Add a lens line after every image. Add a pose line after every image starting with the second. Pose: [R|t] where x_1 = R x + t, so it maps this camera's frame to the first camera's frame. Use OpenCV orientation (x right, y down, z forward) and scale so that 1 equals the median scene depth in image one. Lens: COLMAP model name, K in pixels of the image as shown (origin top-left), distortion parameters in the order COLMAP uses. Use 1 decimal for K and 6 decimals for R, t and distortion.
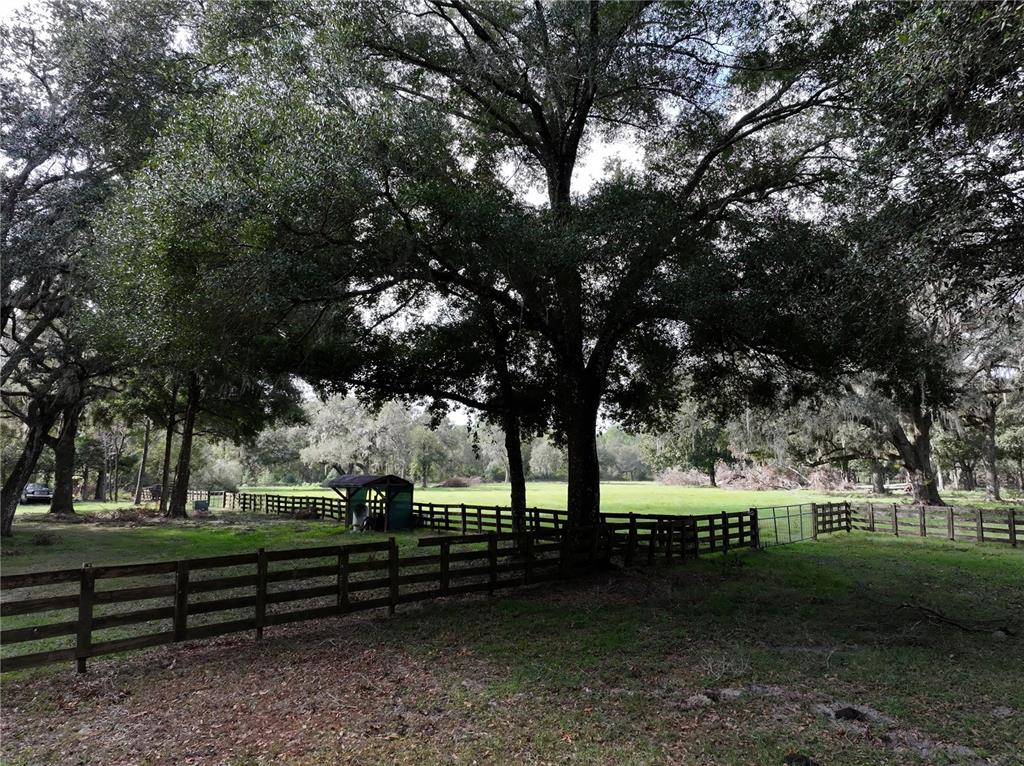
lens RADIAL K [[725.9, 0, 506.1], [0, 725.9, 381.8], [0, 0, 1]] dist [0.022355, -0.000994]
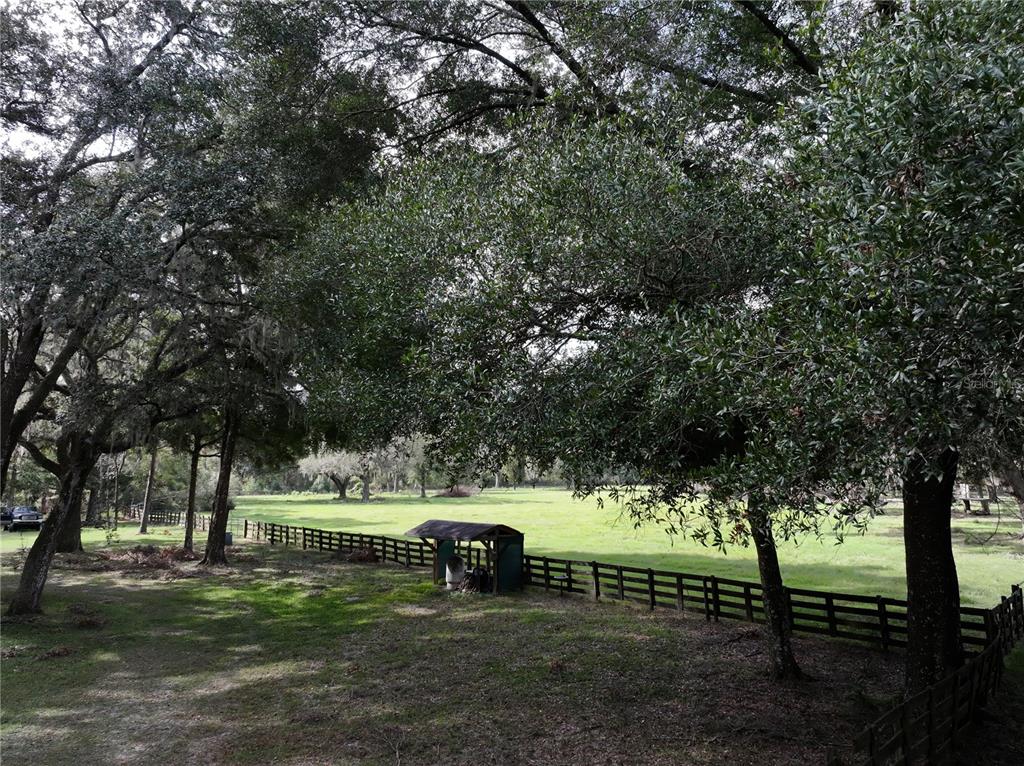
lens RADIAL K [[725.9, 0, 511.0], [0, 725.9, 381.7], [0, 0, 1]] dist [0.022355, -0.000994]
pose [[0.999152, 0.001811, 0.041144, -0.134900], [-0.001777, 0.999998, -0.000867, -0.025627], [-0.041146, 0.000793, 0.999153, 0.126412]]
